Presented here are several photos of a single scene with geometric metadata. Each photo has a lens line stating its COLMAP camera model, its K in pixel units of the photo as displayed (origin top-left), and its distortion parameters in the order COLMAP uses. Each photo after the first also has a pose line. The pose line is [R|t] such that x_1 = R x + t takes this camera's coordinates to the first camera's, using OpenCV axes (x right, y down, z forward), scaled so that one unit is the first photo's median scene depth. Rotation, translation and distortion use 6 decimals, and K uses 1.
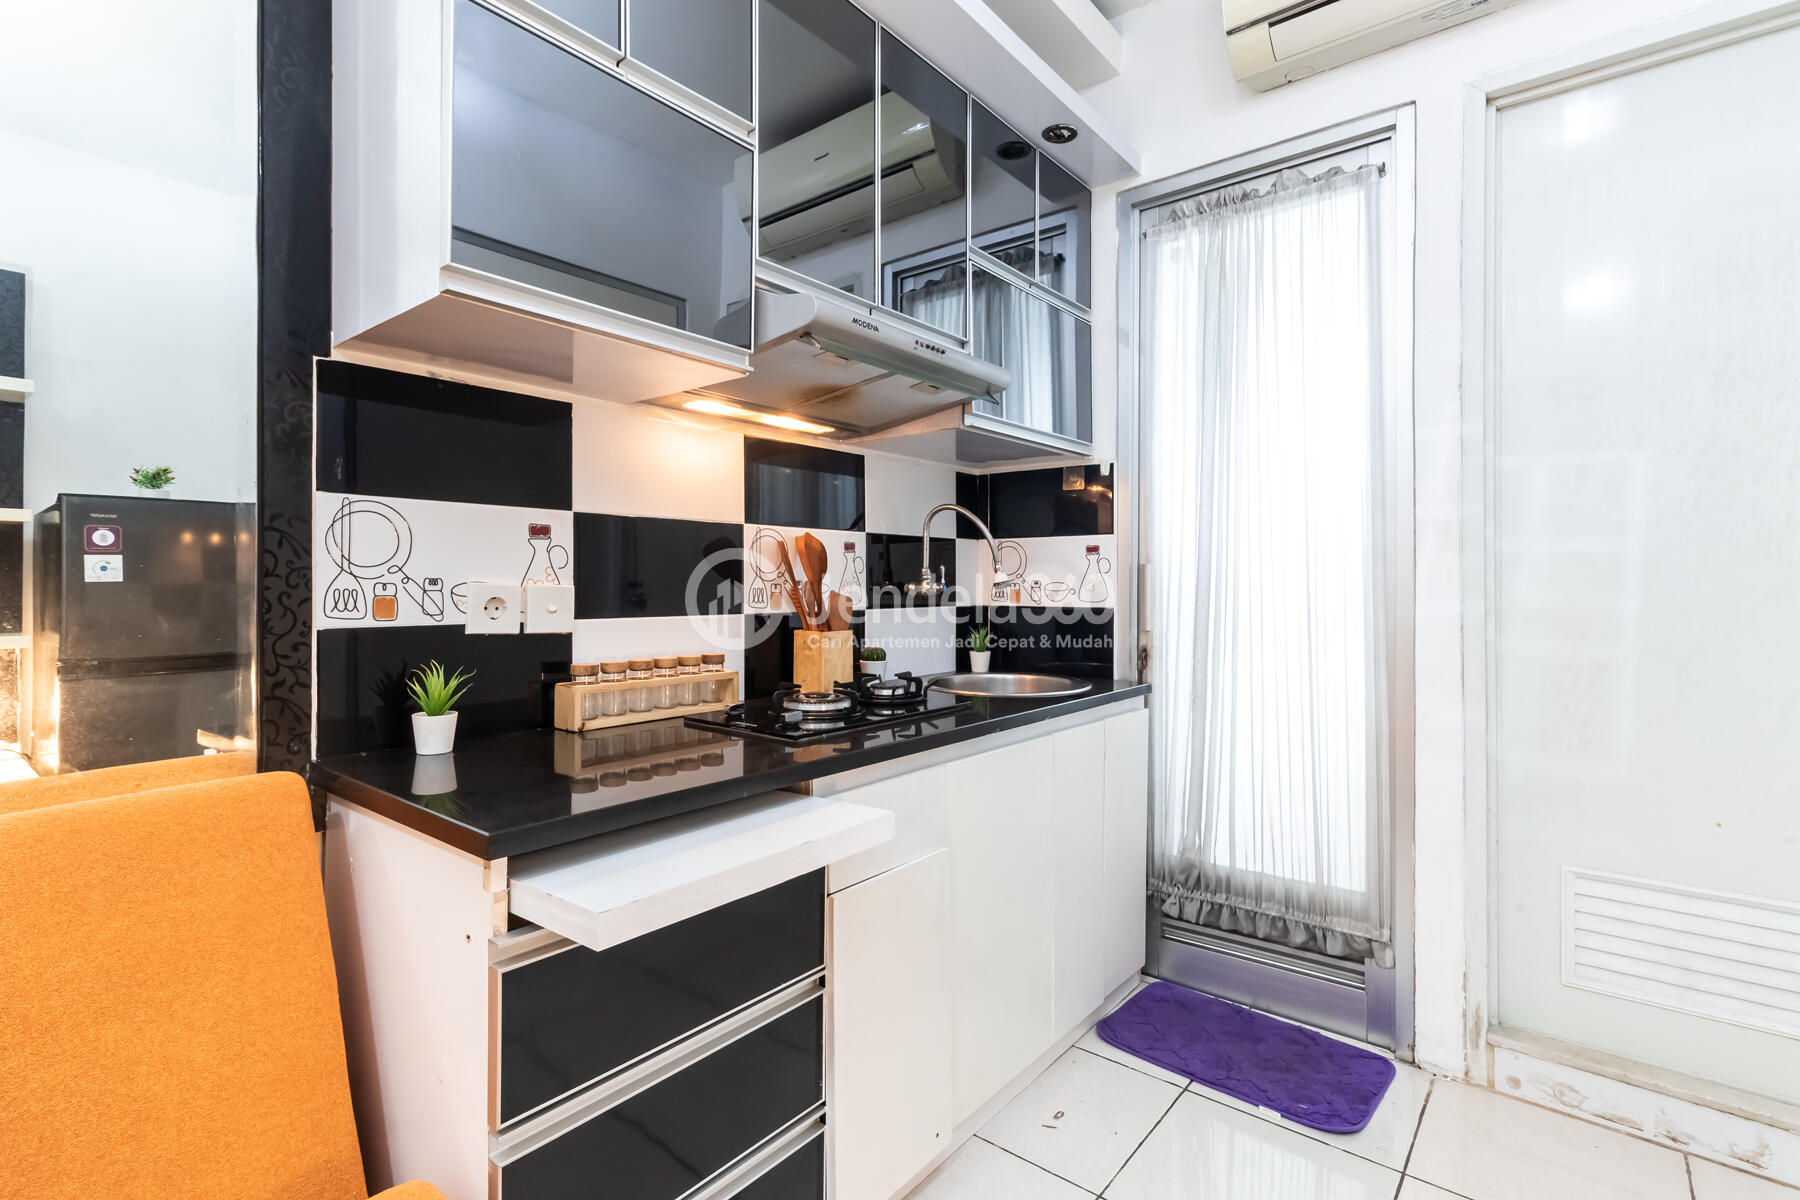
lens RADIAL K [[842.9, 0, 897.9], [0, 842.9, 594.0], [0, 0, 1]] dist [-0.006281, -0.000489]
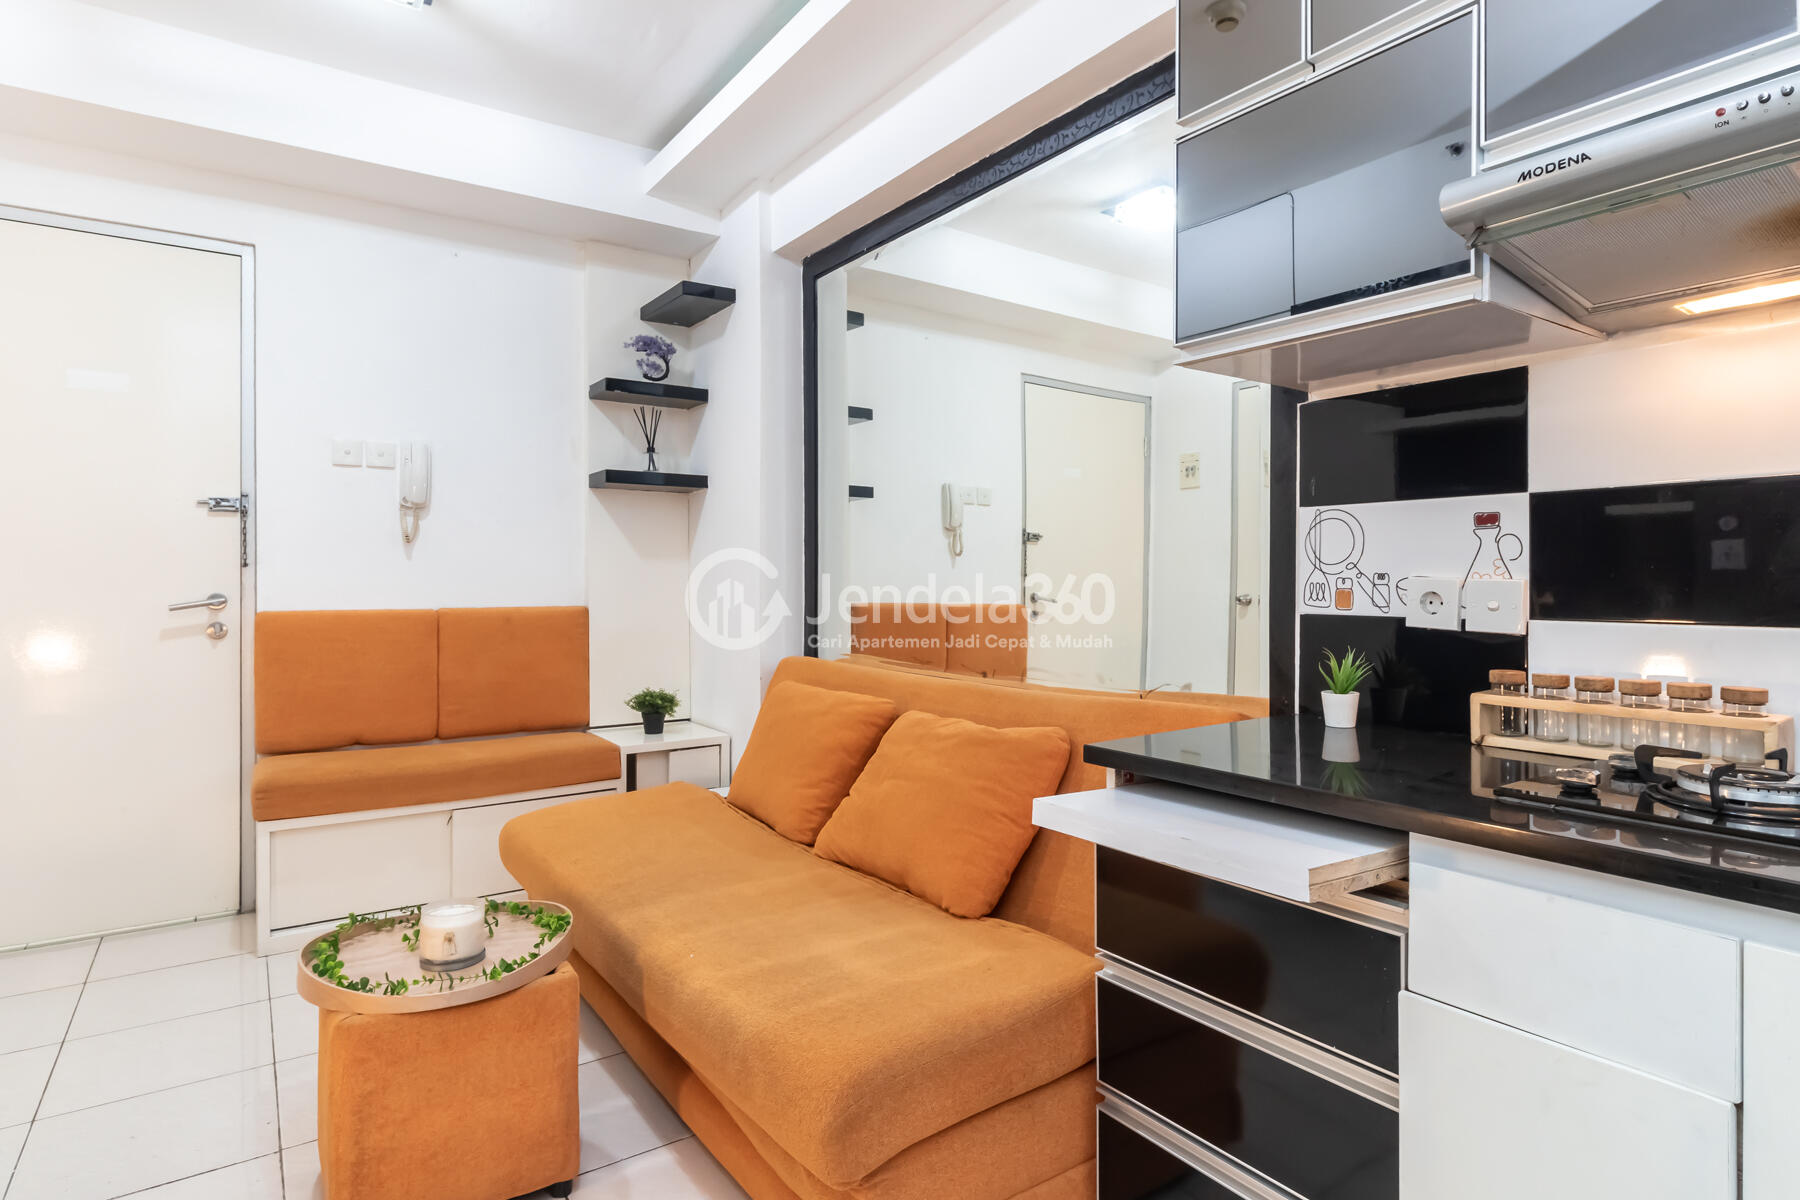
lens RADIAL K [[948.6, 0, 898.0], [0, 948.6, 588.3], [0, 0, 1]] dist [0.003933, 0.000430]
pose [[-0.276279, 0.014536, -0.960968, 0.805743], [0.000134, 0.999886, 0.015086, -0.017786], [0.961078, 0.004039, -0.276249, 0.735368]]
